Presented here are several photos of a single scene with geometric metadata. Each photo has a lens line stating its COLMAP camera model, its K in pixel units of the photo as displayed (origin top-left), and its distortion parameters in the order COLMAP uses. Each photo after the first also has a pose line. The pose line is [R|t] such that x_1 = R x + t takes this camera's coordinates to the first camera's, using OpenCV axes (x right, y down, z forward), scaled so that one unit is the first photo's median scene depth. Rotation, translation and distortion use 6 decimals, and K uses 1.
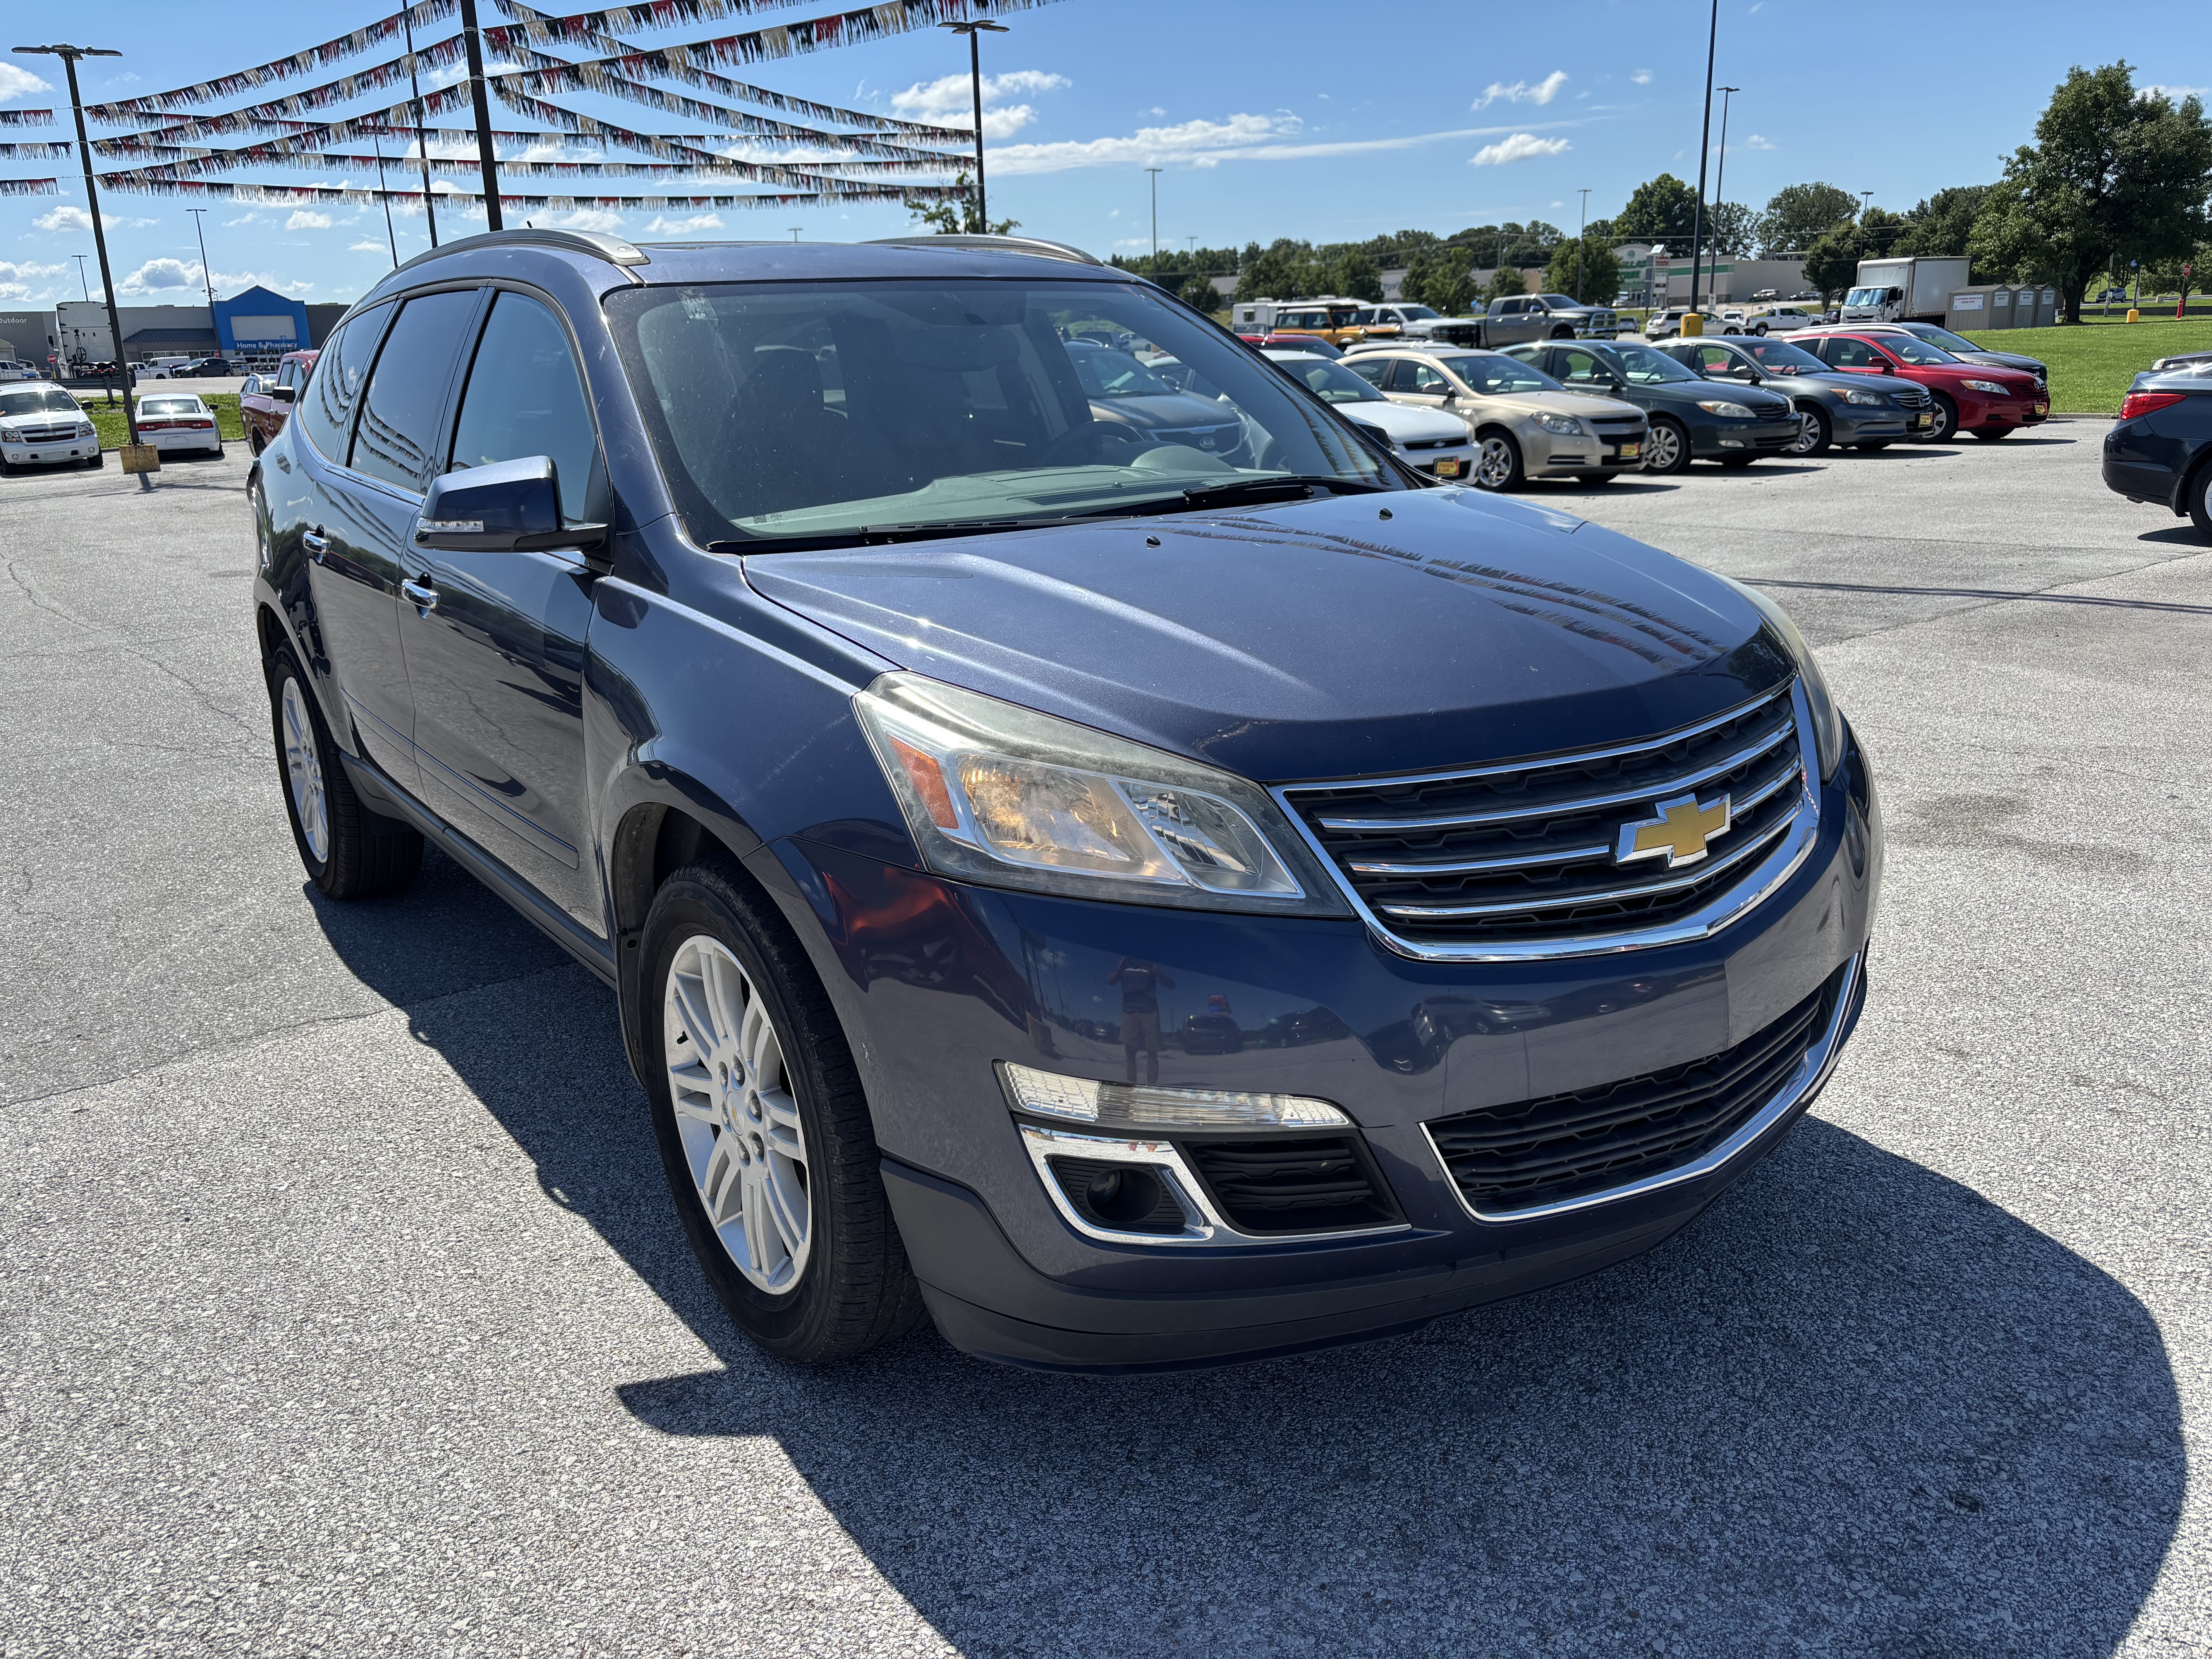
lens RADIAL K [[1635.3, 0, 1093.5], [0, 1635.3, 854.4], [0, 0, 1]] dist [0.084430, -0.073896]
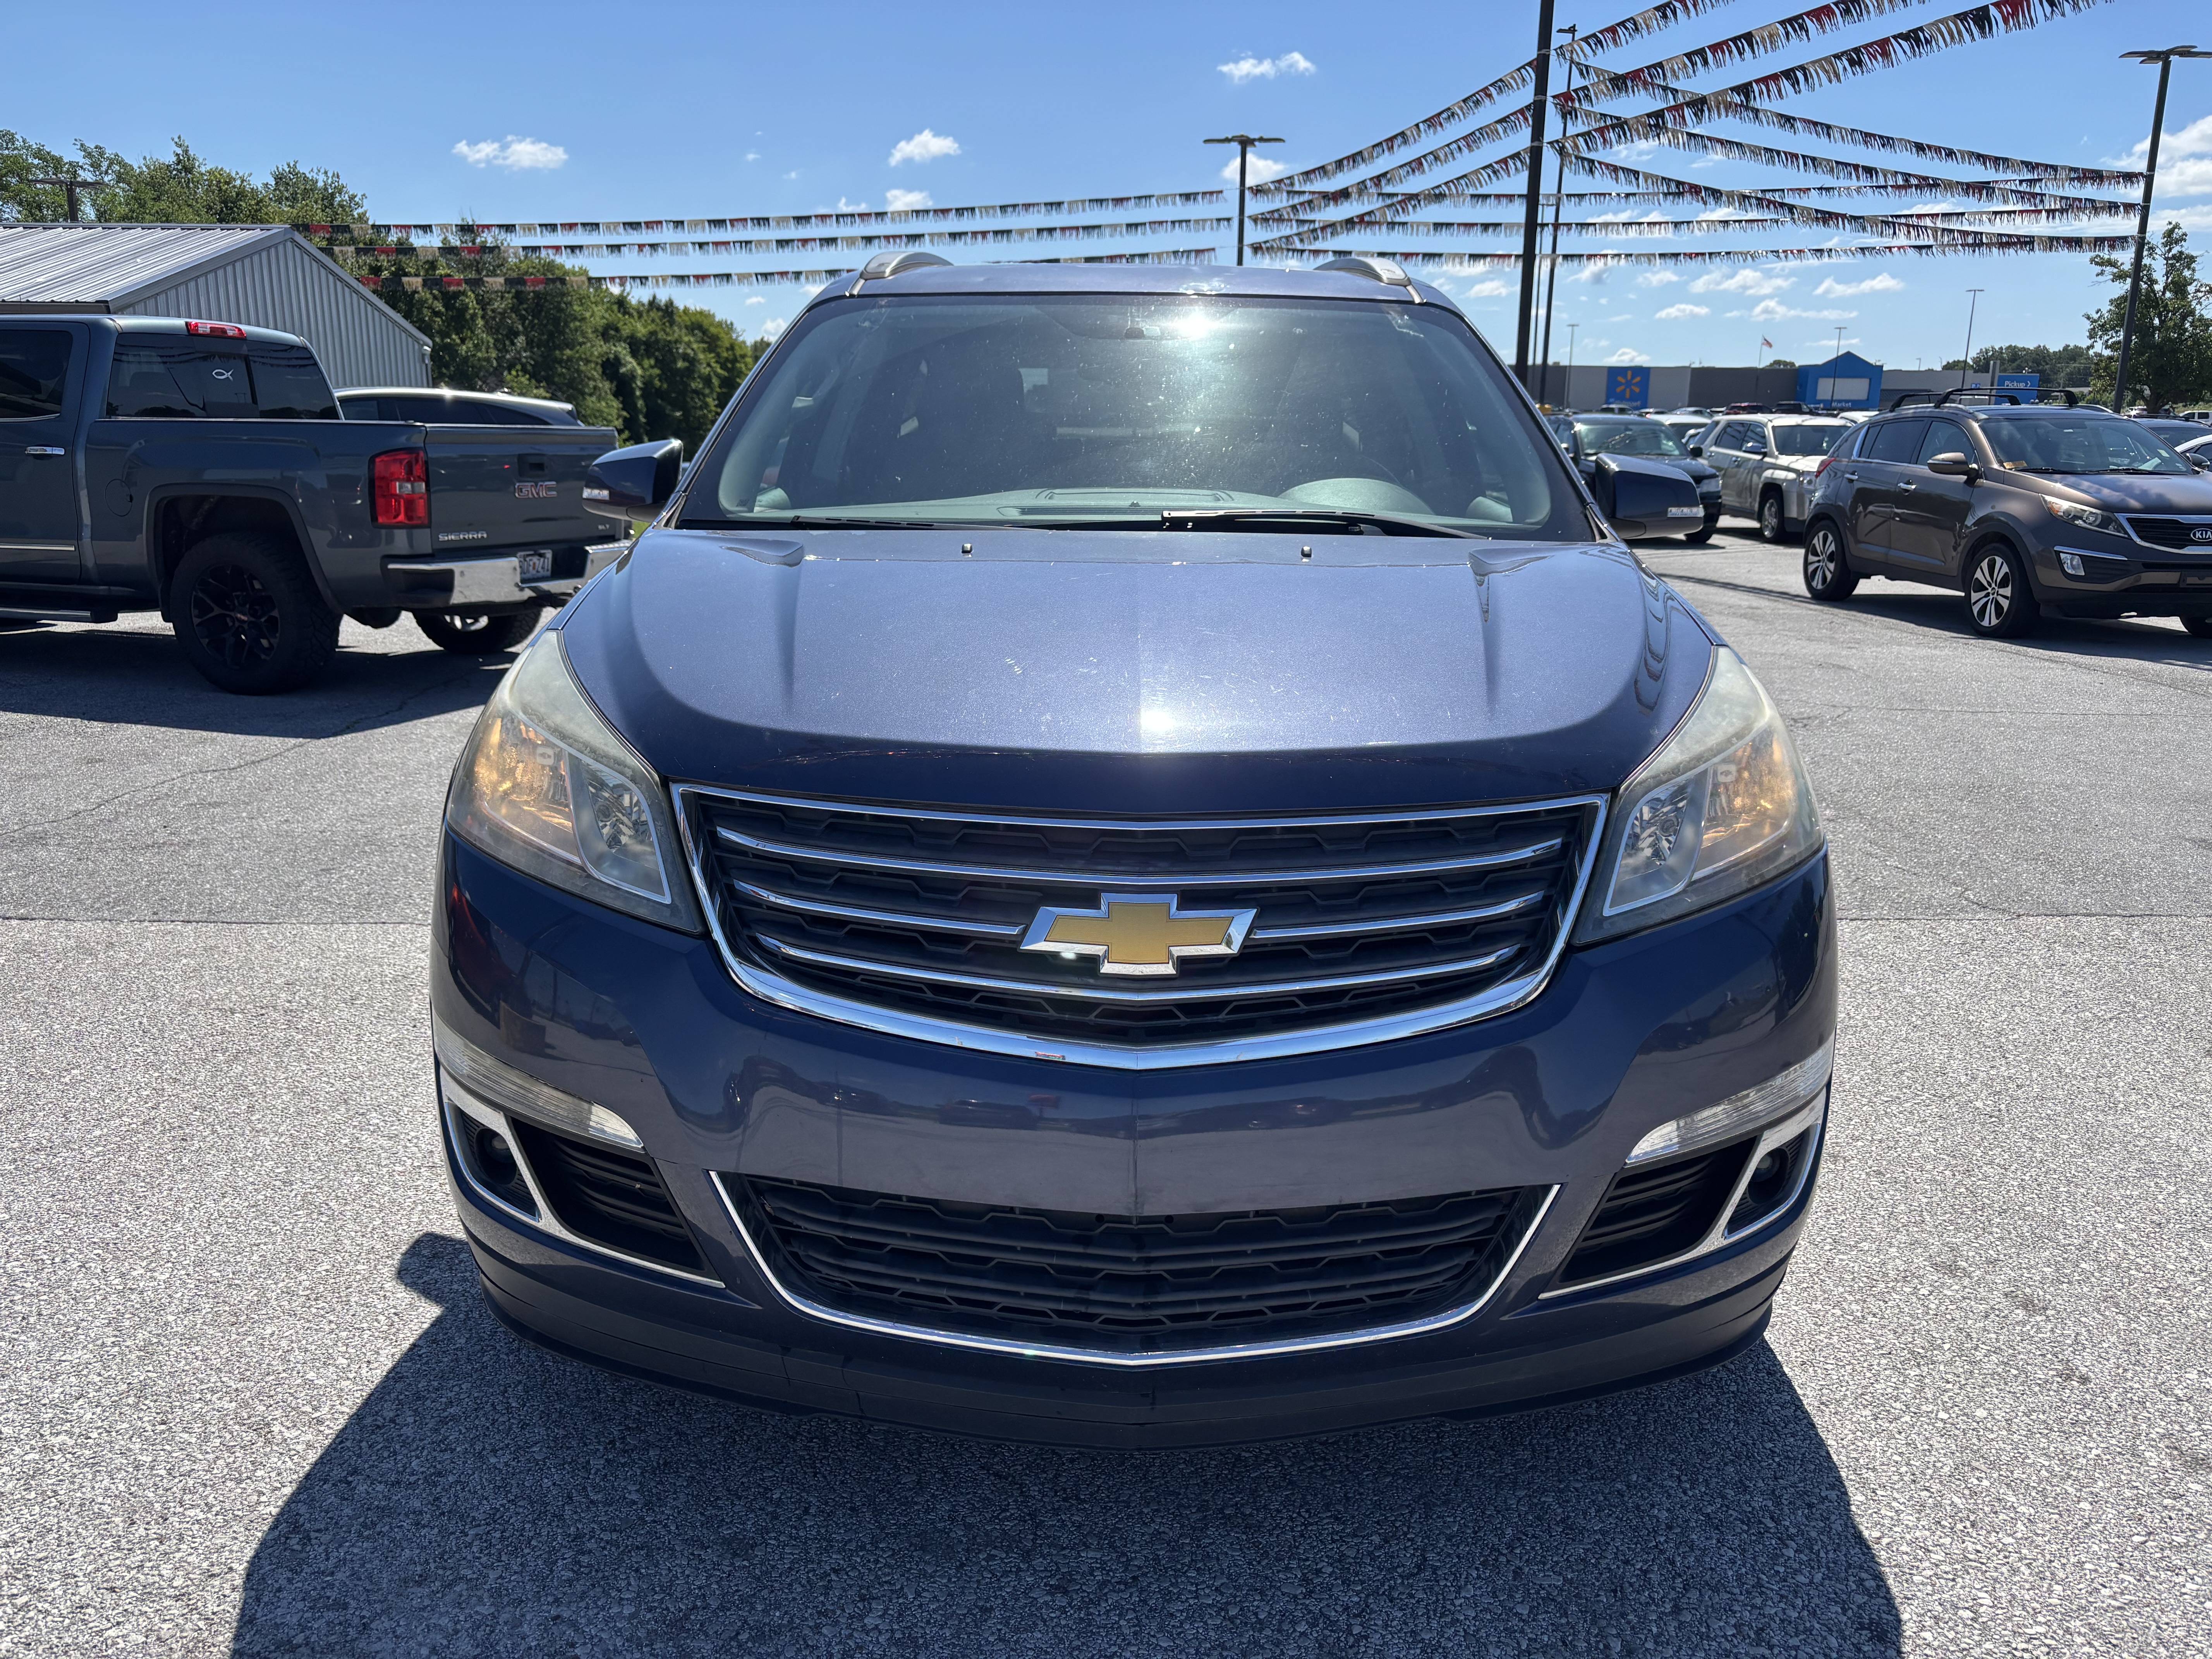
lens RADIAL K [[1666.6, 0, 1106.0], [0, 1666.6, 829.5], [0, 0, 1]] dist [0.004218, 0.047584]
pose [[0.814709, 0.179137, -0.551506, 0.107072], [-0.204643, 0.978713, 0.015593, -0.010138], [0.542559, 0.100157, 0.834025, 0.041056]]
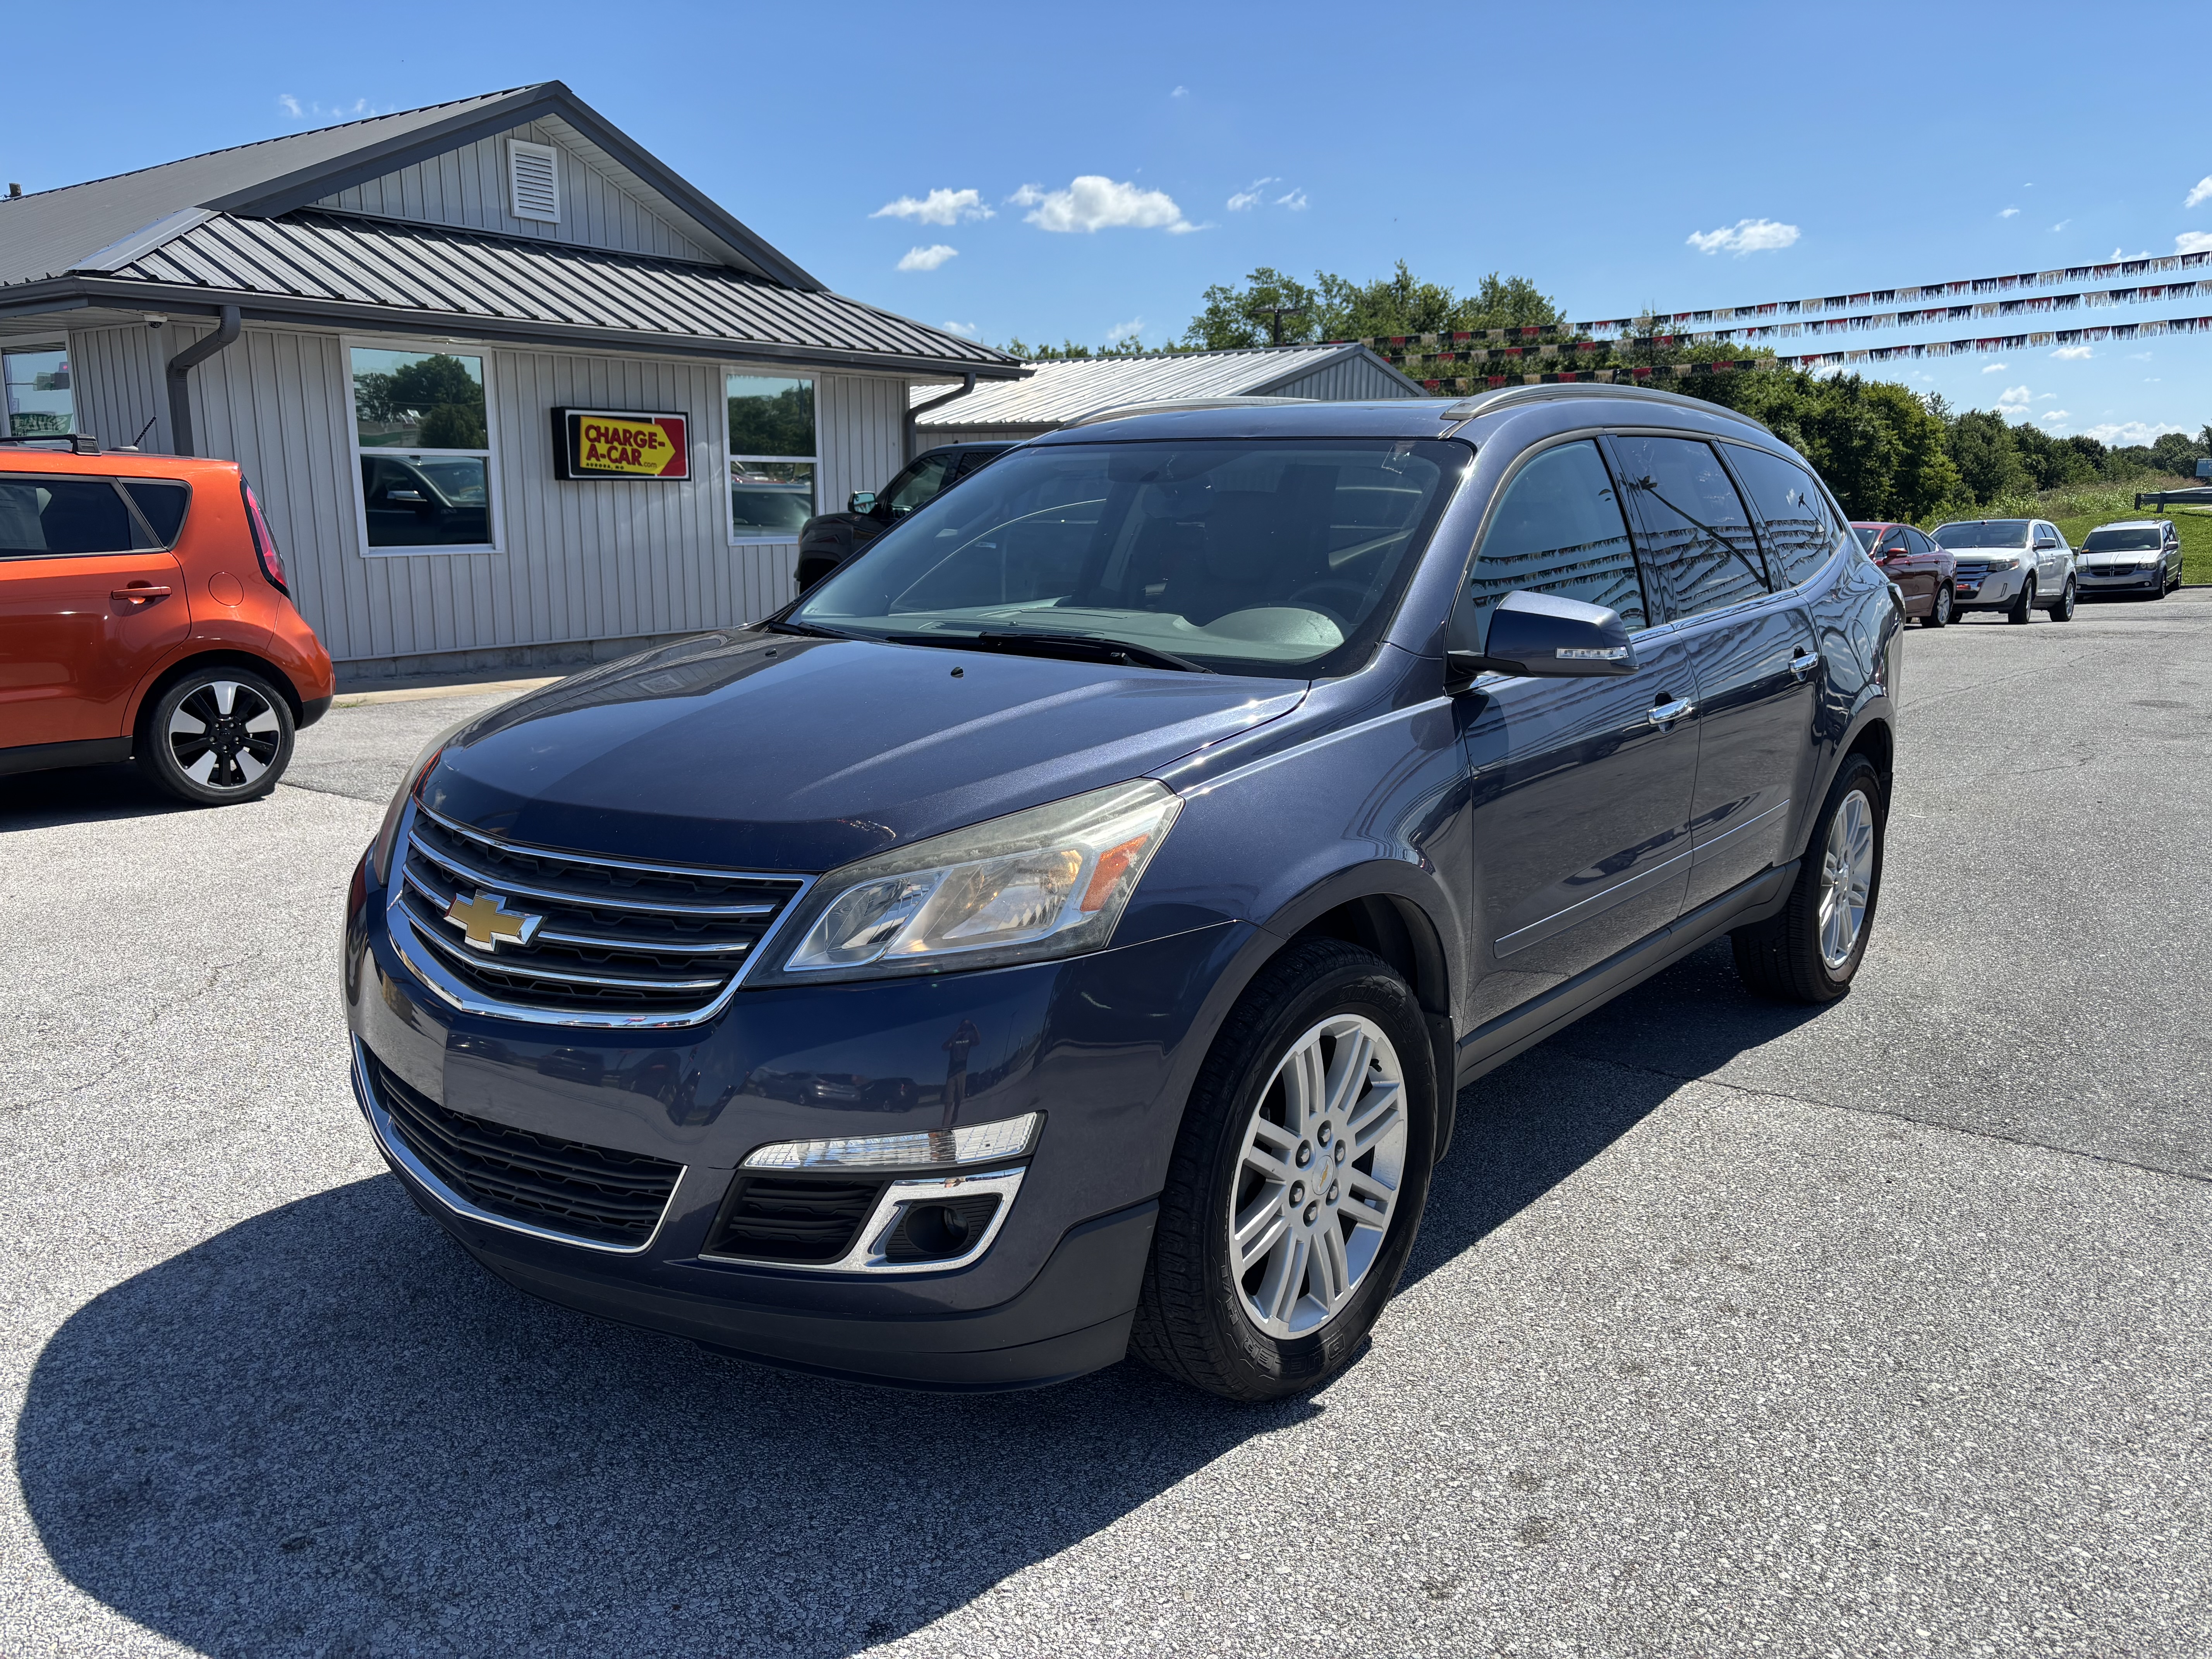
lens RADIAL K [[1687.6, 0, 1106.0], [0, 1687.6, 829.5], [0, 0, 1]] dist [0.013222, 0.011065]
pose [[0.284574, 0.222736, -0.932419, 0.218809], [-0.292715, 0.946373, 0.136733, -0.051047], [0.912872, 0.234023, 0.334512, 0.134078]]
